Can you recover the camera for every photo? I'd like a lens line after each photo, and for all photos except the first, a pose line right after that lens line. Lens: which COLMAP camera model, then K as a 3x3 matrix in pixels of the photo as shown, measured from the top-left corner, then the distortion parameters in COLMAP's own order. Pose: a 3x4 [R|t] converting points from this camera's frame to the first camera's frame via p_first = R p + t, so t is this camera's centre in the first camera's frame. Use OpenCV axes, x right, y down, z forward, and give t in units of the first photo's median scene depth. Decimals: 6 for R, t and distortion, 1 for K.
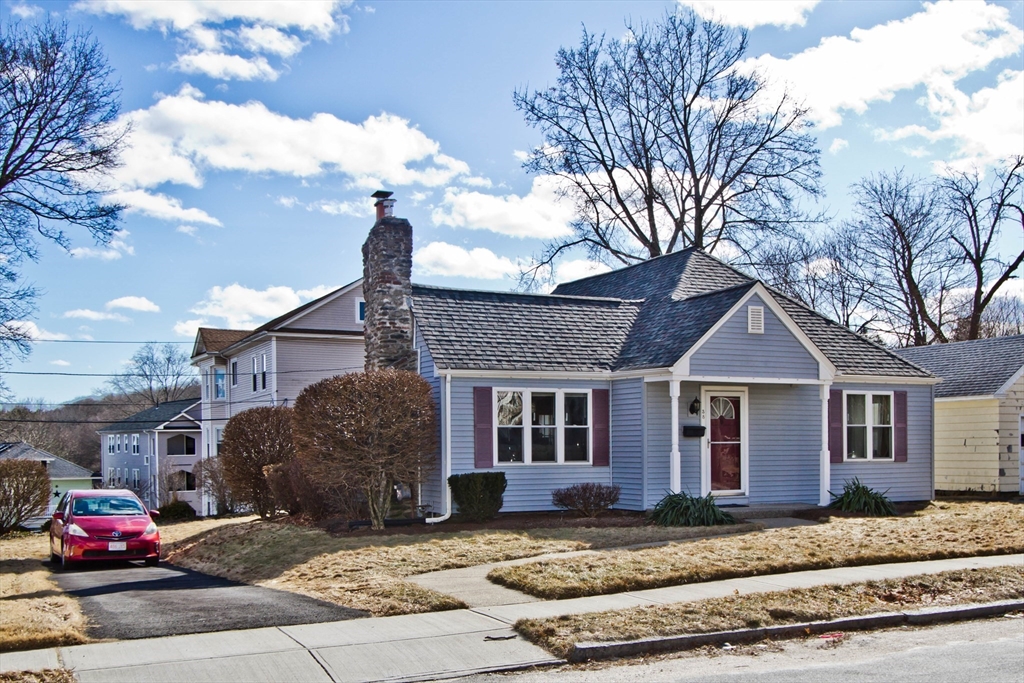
lens RADIAL K [[1013.1, 0, 473.3], [0, 1013.1, 341.3], [0, 0, 1]] dist [0.023875, 0.027084]
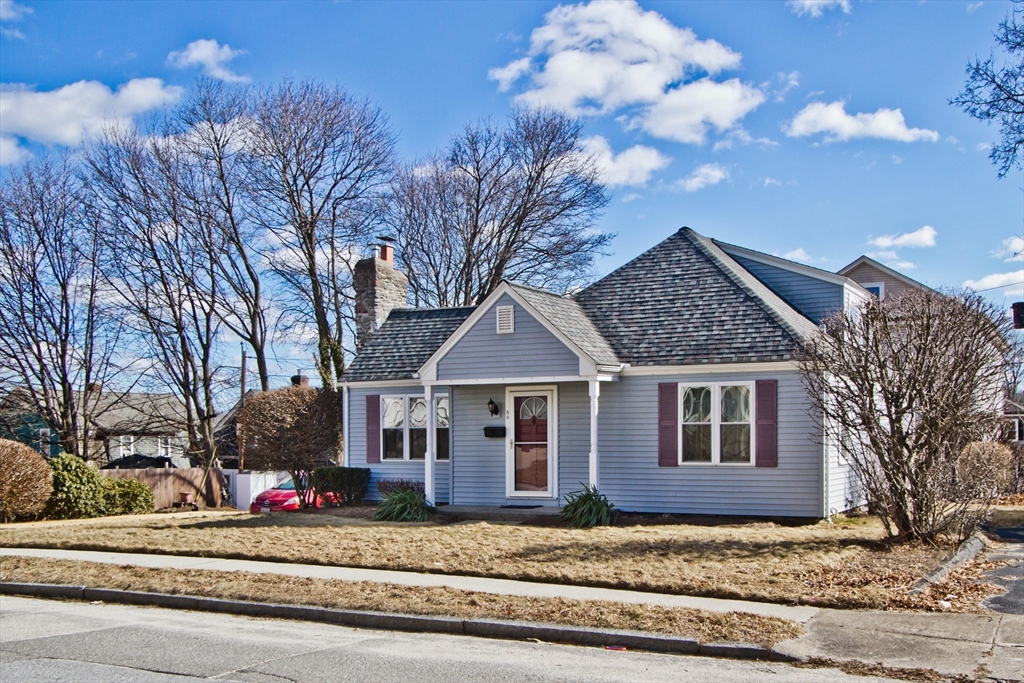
lens RADIAL K [[1013.1, 0, 473.3], [0, 1013.1, 341.3], [0, 0, 1]] dist [0.023875, 0.027084]
pose [[0.608409, -0.072561, -0.790299, 1.009590], [0.078858, 0.996411, -0.030777, 0.027102], [0.789696, -0.043597, 0.611947, 0.356047]]
